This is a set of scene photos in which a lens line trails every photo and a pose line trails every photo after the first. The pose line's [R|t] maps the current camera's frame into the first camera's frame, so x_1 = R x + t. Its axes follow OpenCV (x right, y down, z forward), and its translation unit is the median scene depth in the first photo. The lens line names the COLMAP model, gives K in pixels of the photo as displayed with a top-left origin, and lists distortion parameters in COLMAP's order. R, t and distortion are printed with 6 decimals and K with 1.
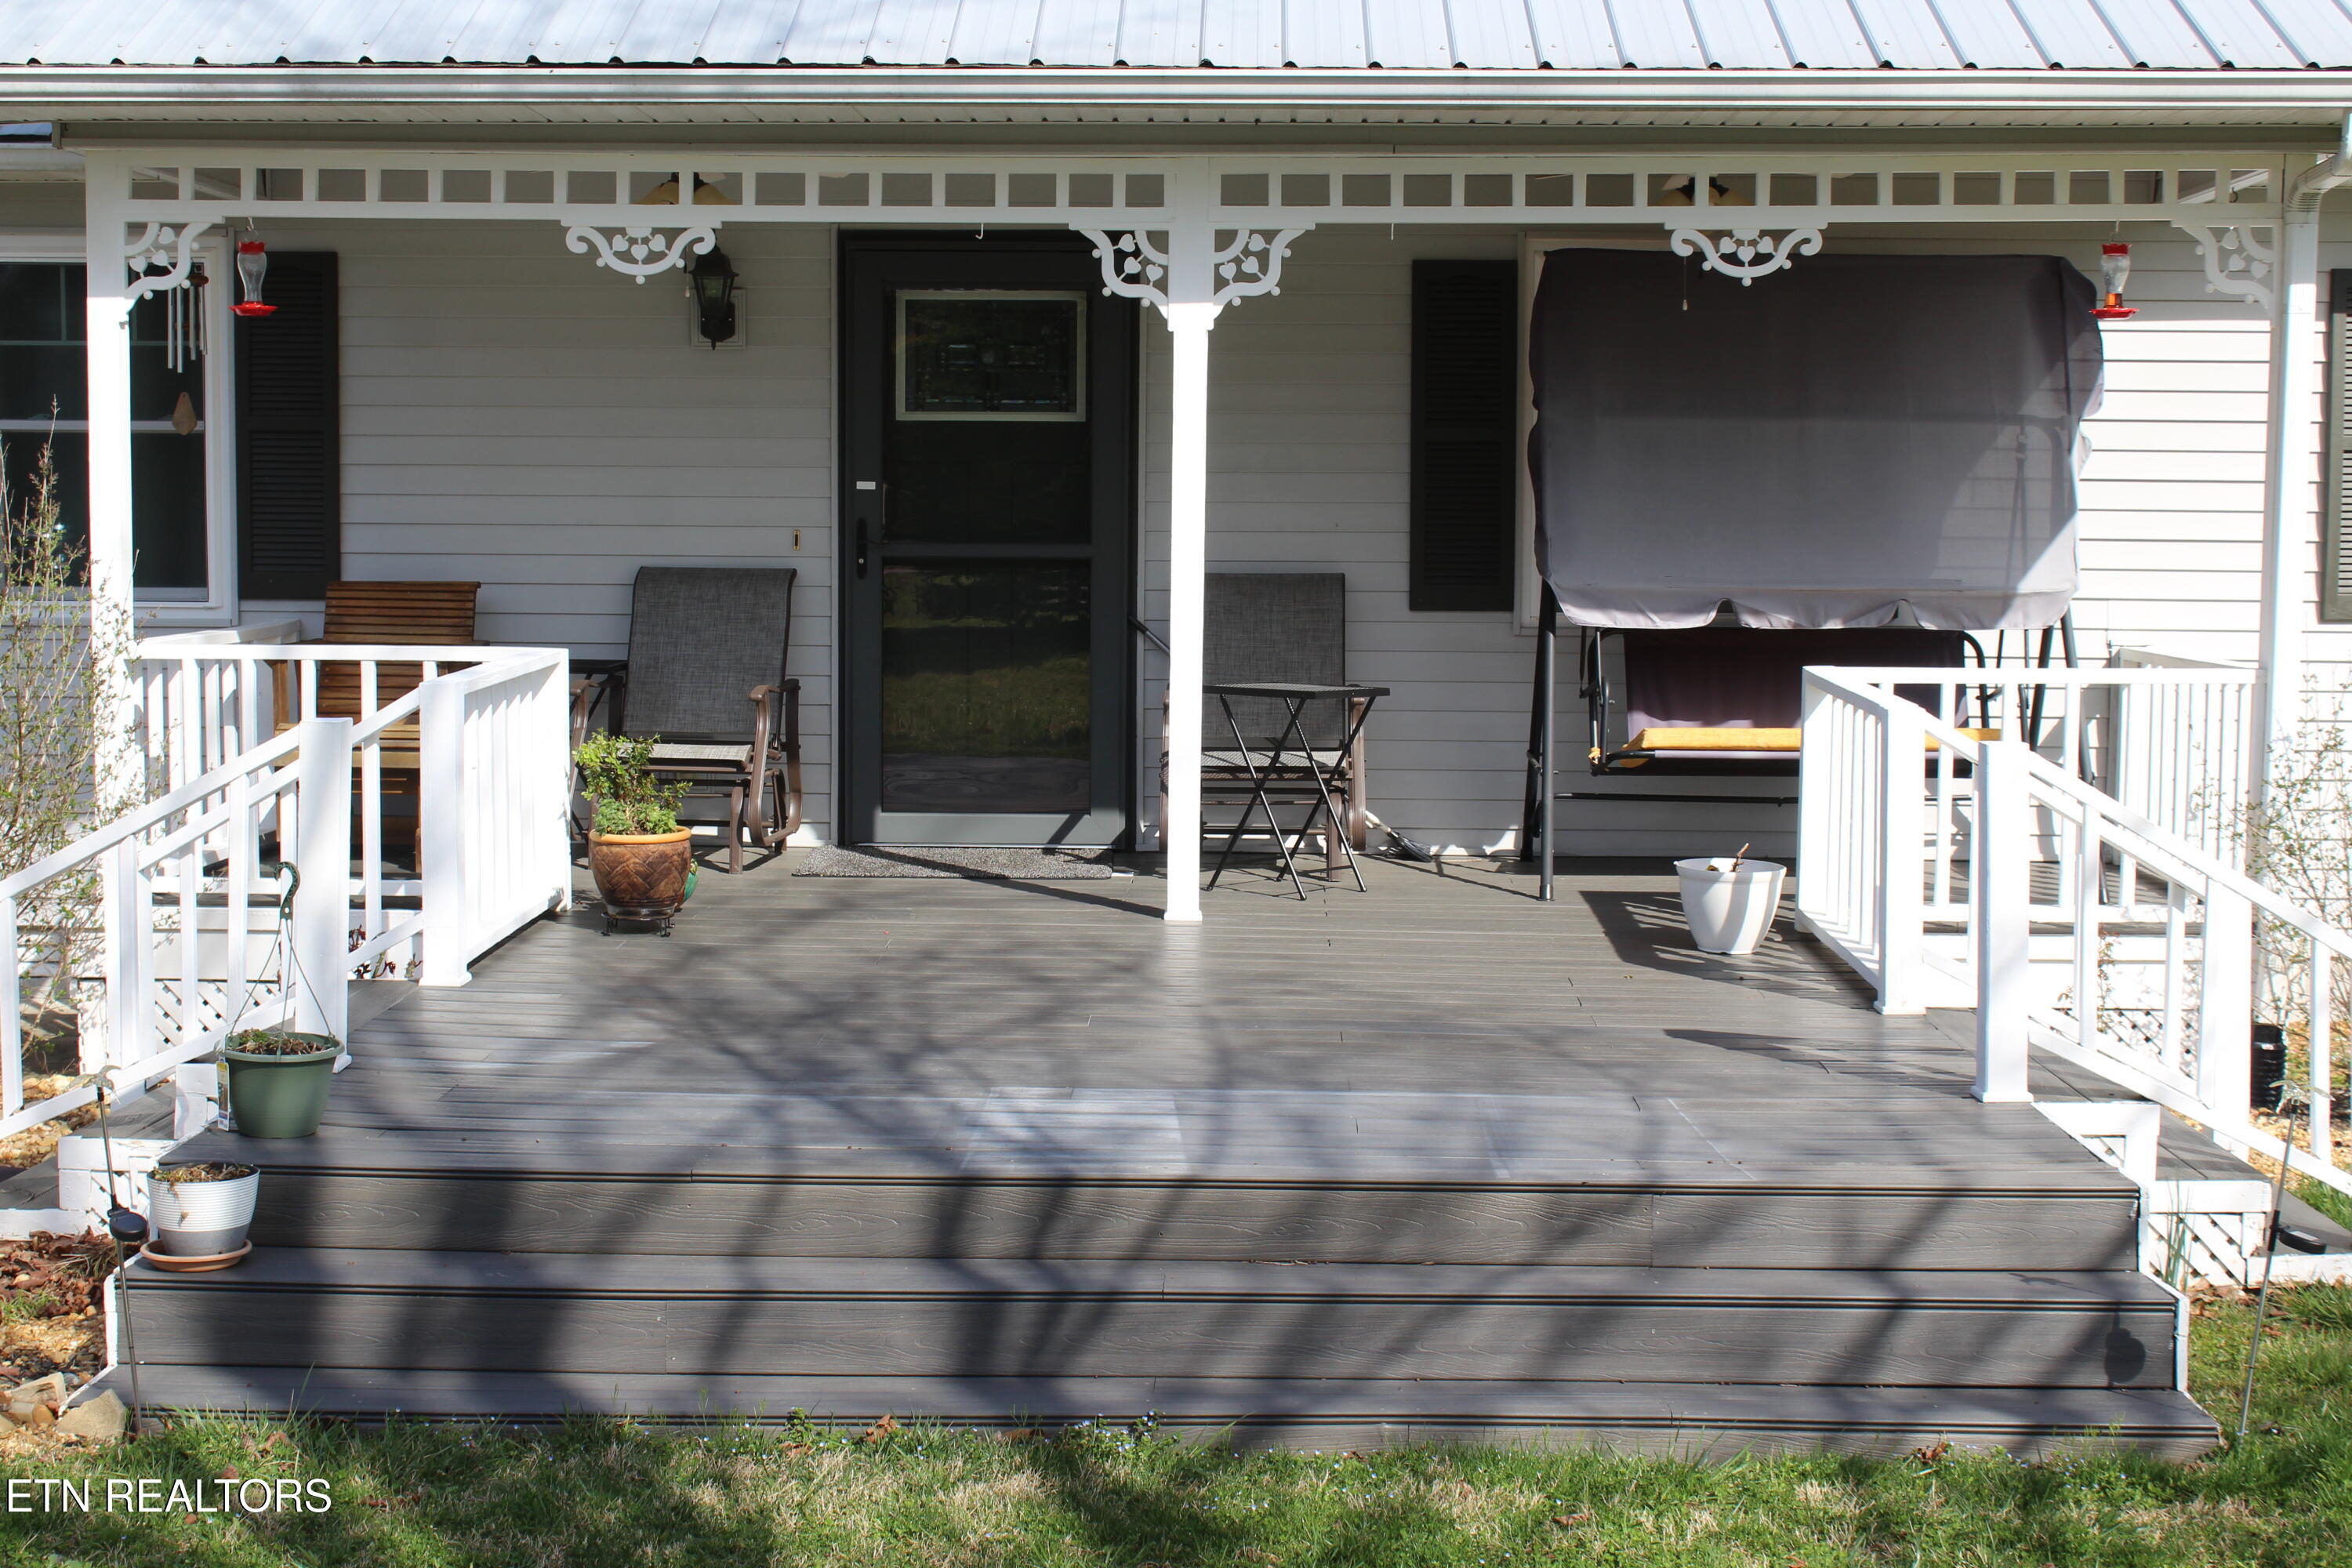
lens RADIAL K [[3305.6, 0, 1178.1], [0, 3305.6, 794.3], [0, 0, 1]] dist [-0.026040, 0.000000]
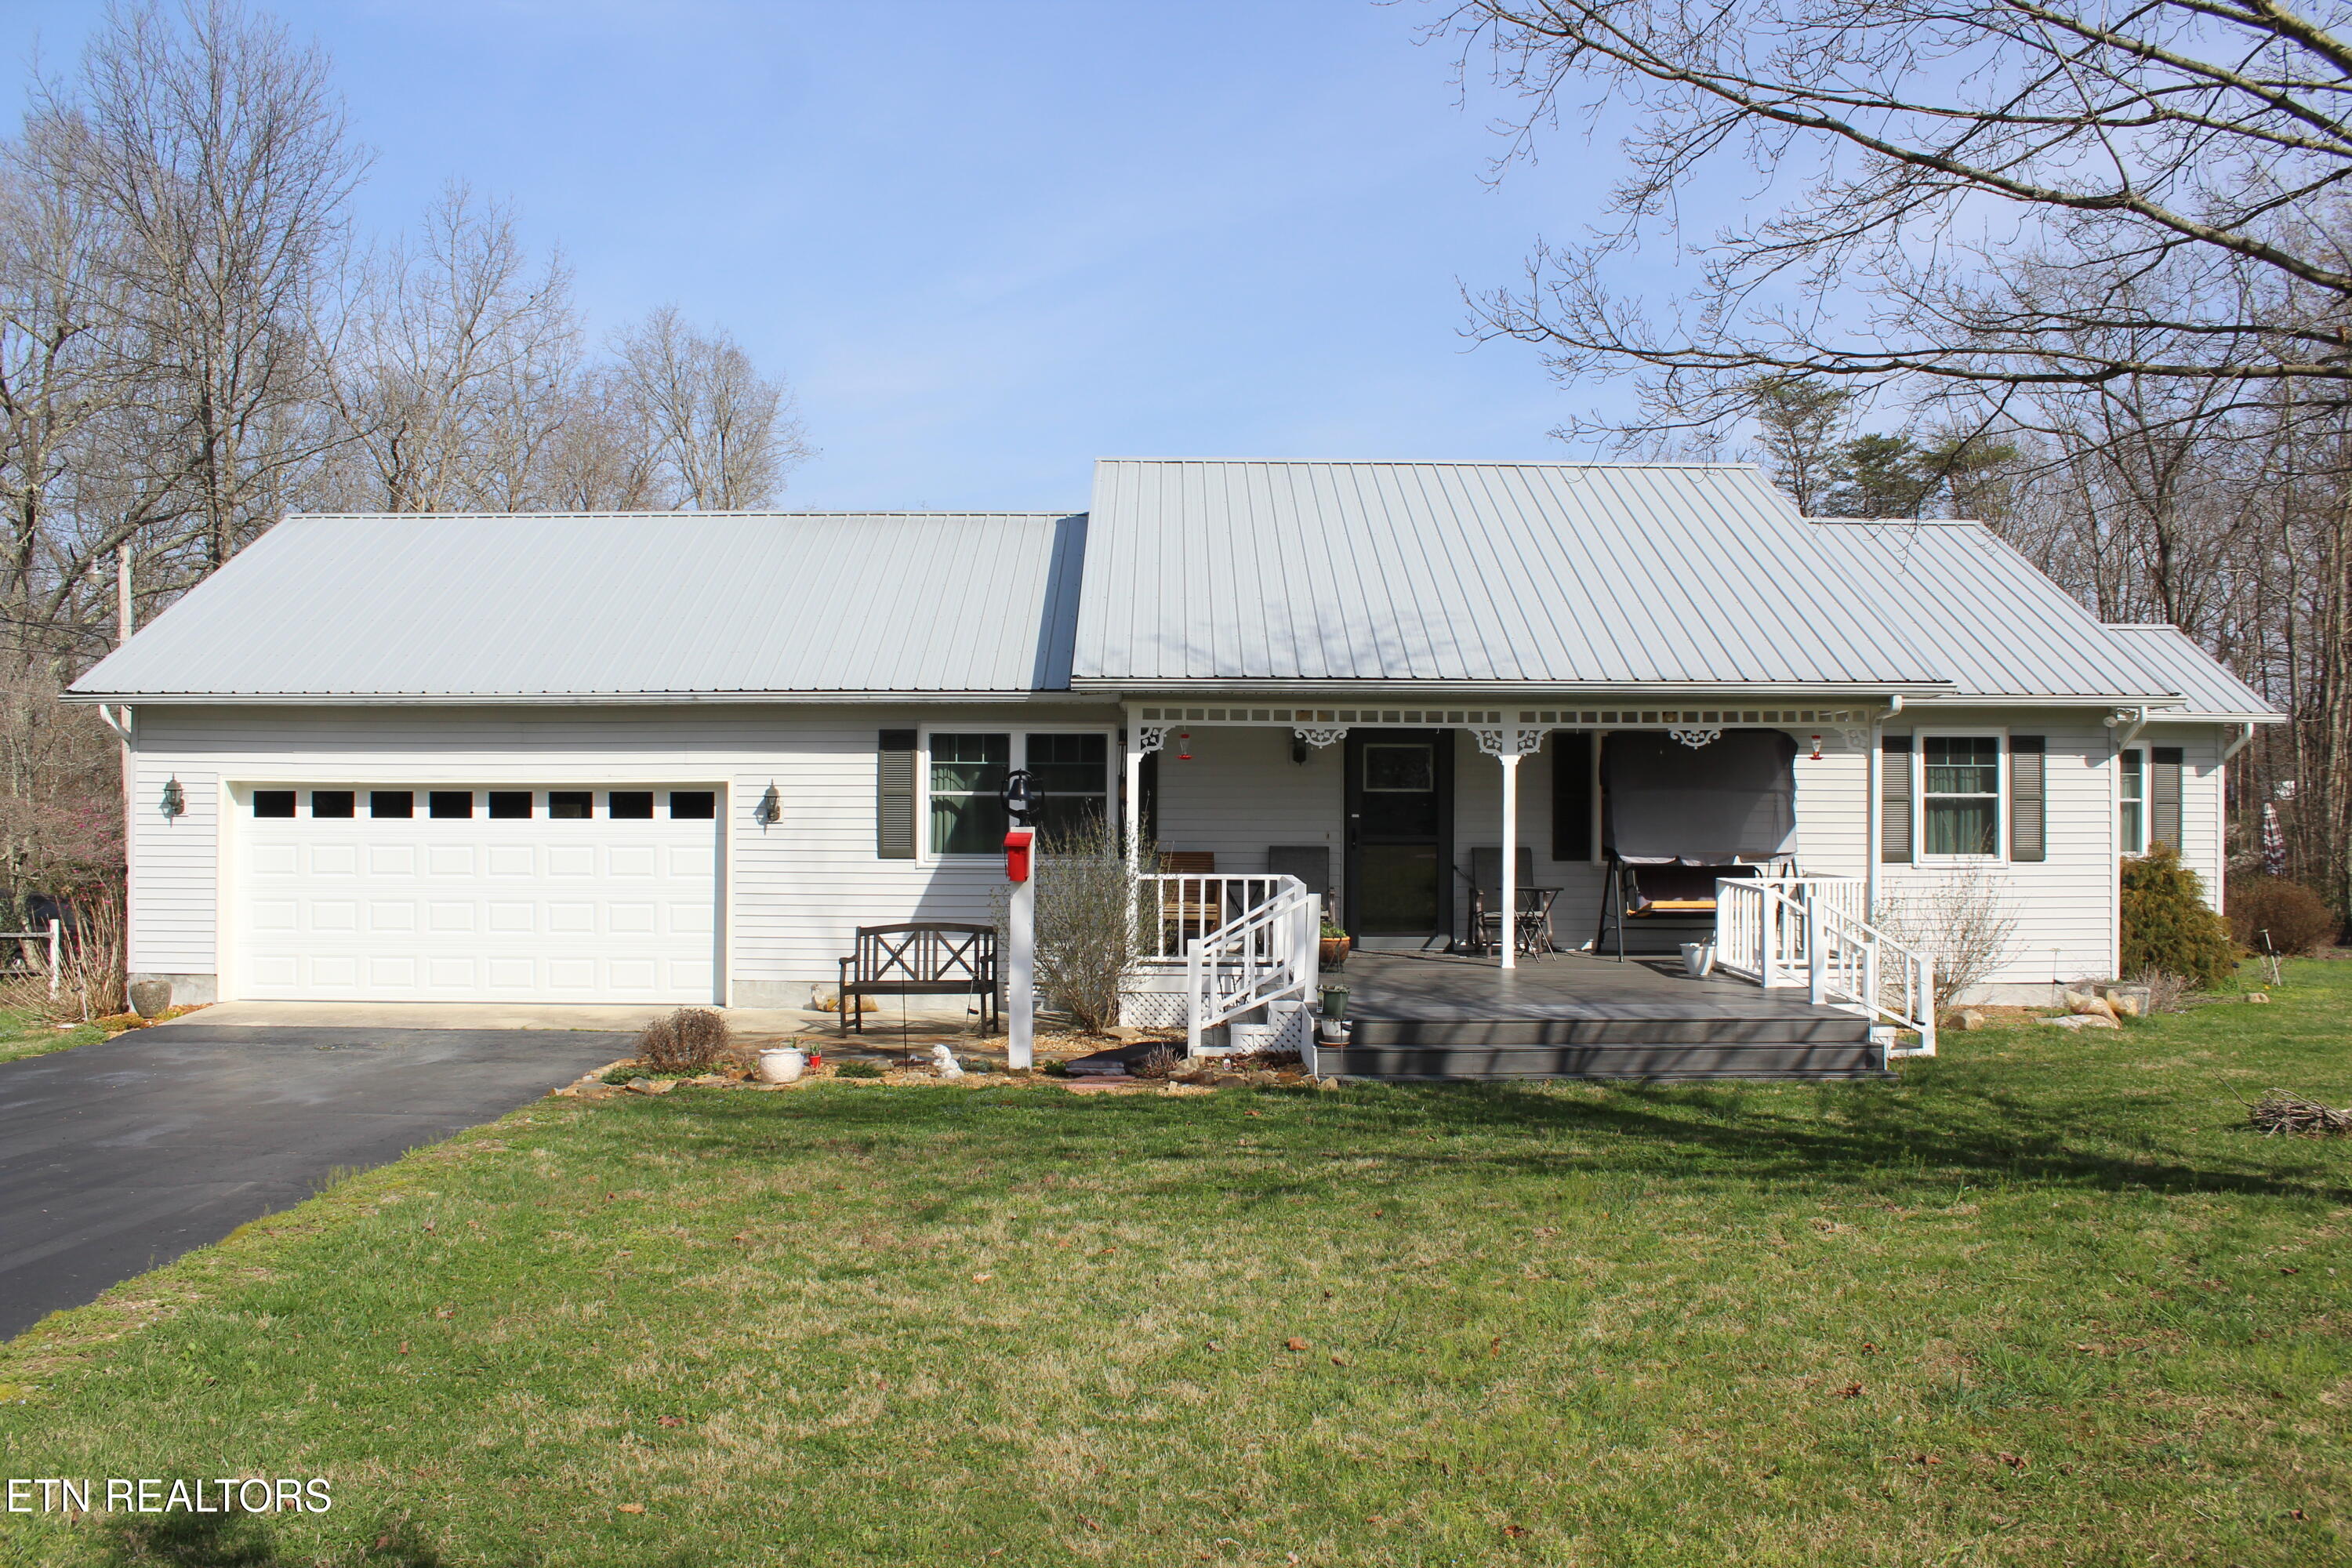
lens RADIAL K [[2003.8, 0, 1171.9], [0, 2003.8, 789.2], [0, 0, 1]] dist [-0.141318, 0.097641]
pose [[0.999301, -0.003060, 0.037266, -0.361091], [0.006528, 0.995618, -0.093289, 0.043961], [-0.036817, 0.093467, 0.994941, -0.743530]]
